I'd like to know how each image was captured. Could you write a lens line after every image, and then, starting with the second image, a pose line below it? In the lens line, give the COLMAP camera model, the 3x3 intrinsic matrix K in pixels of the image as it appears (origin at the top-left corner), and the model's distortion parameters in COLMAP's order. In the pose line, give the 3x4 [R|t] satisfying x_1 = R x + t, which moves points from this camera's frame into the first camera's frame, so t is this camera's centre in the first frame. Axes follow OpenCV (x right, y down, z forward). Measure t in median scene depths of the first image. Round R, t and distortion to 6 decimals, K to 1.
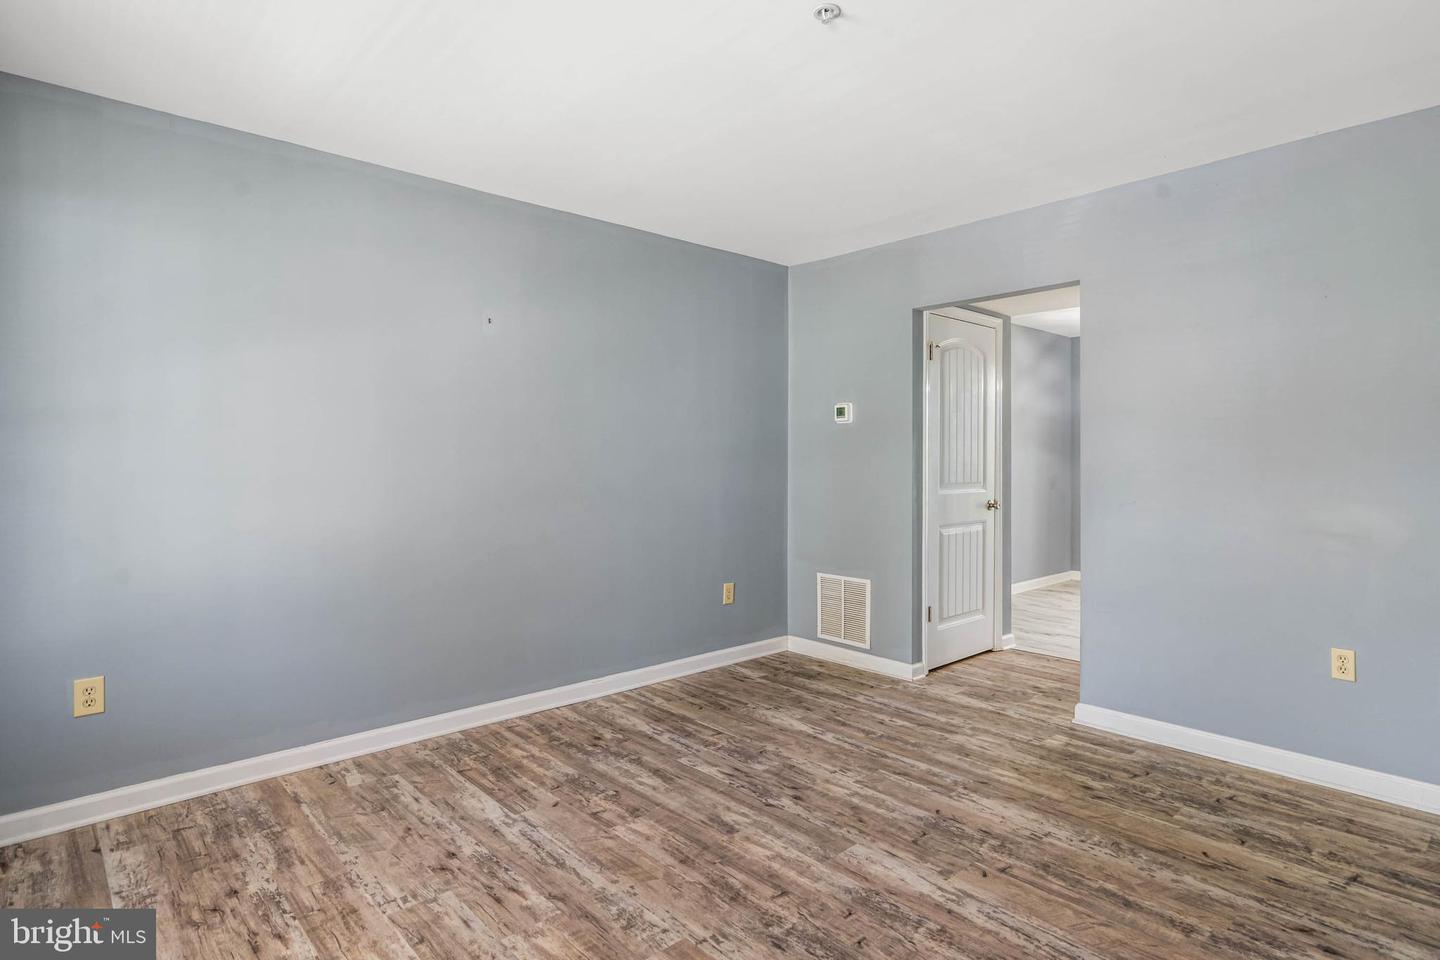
lens RADIAL K [[766.3, 0, 721.2], [0, 766.3, 465.7], [0, 0, 1]] dist [0.003715, 0.001254]
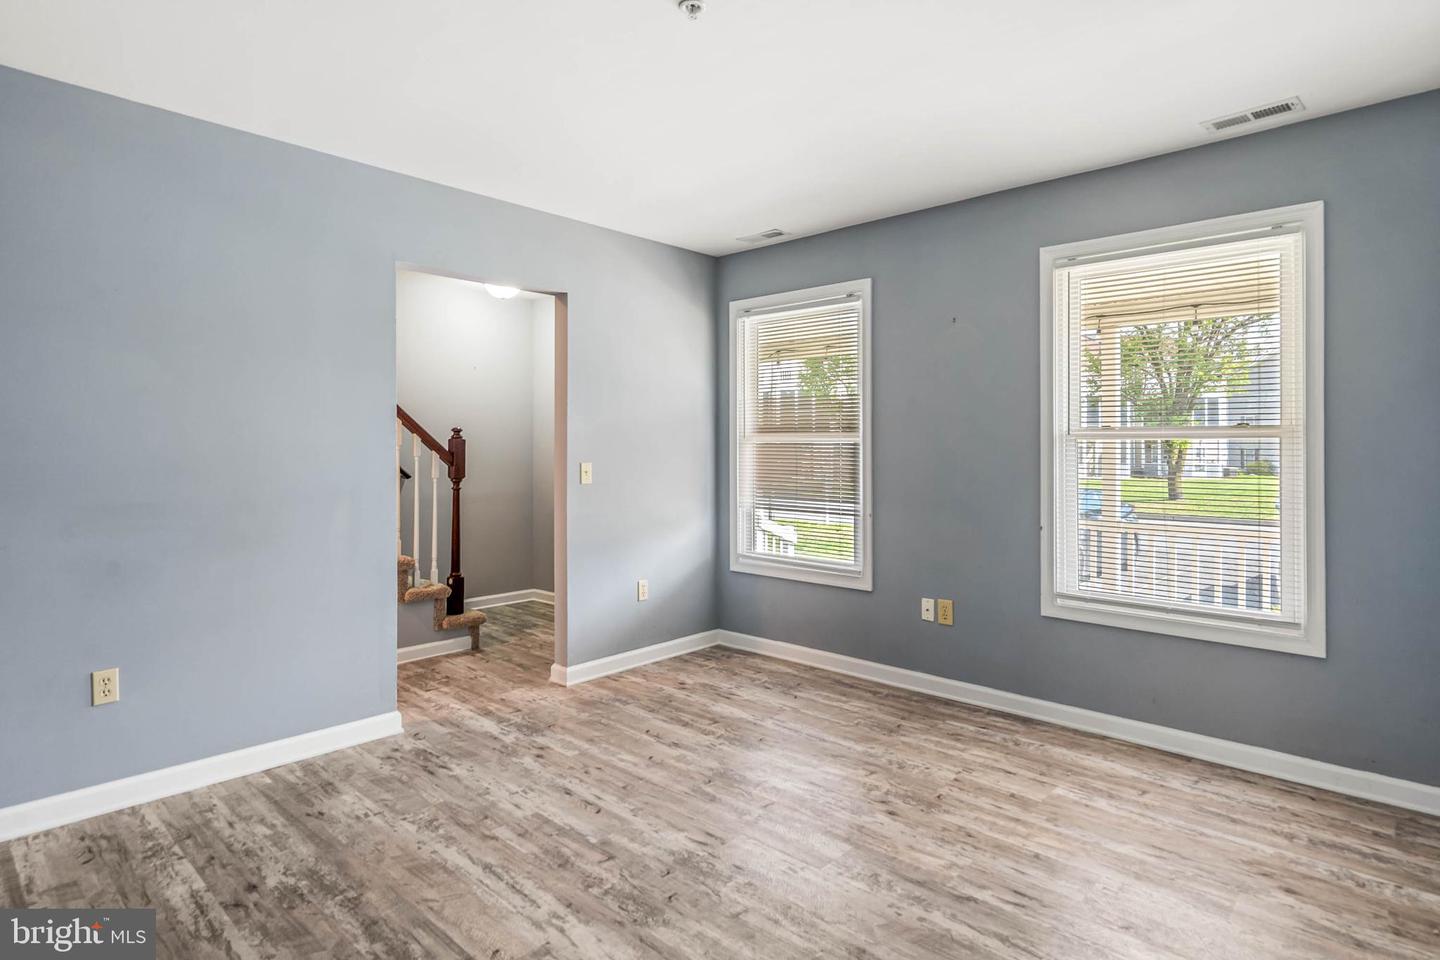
lens RADIAL K [[766.3, 0, 714.2], [0, 766.3, 469.0], [0, 0, 1]] dist [0.003715, 0.001254]
pose [[-0.997132, 0.001483, -0.075672, 0.130658], [-0.000942, 0.999487, 0.032002, -0.013001], [0.075681, 0.031982, -0.996619, 1.409113]]
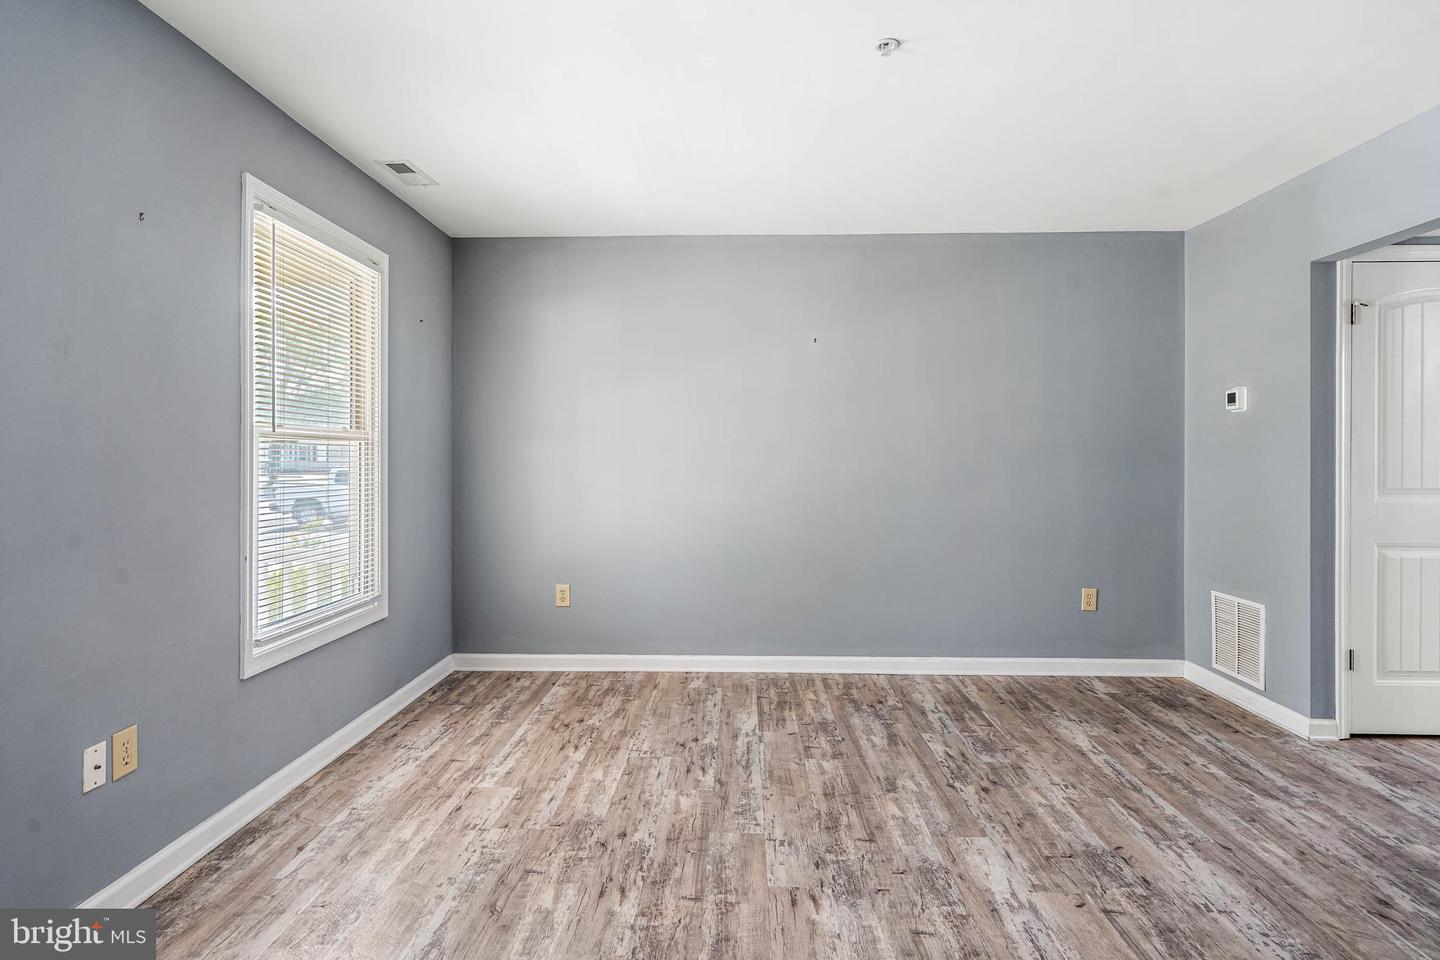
lens RADIAL K [[766.3, 0, 718.8], [0, 766.3, 474.2], [0, 0, 1]] dist [0.003715, 0.001254]
pose [[0.718416, 0.018568, -0.695366, 0.511248], [-0.007380, 0.999791, 0.019072, 0.000348], [0.695575, -0.008570, 0.718403, 0.030921]]
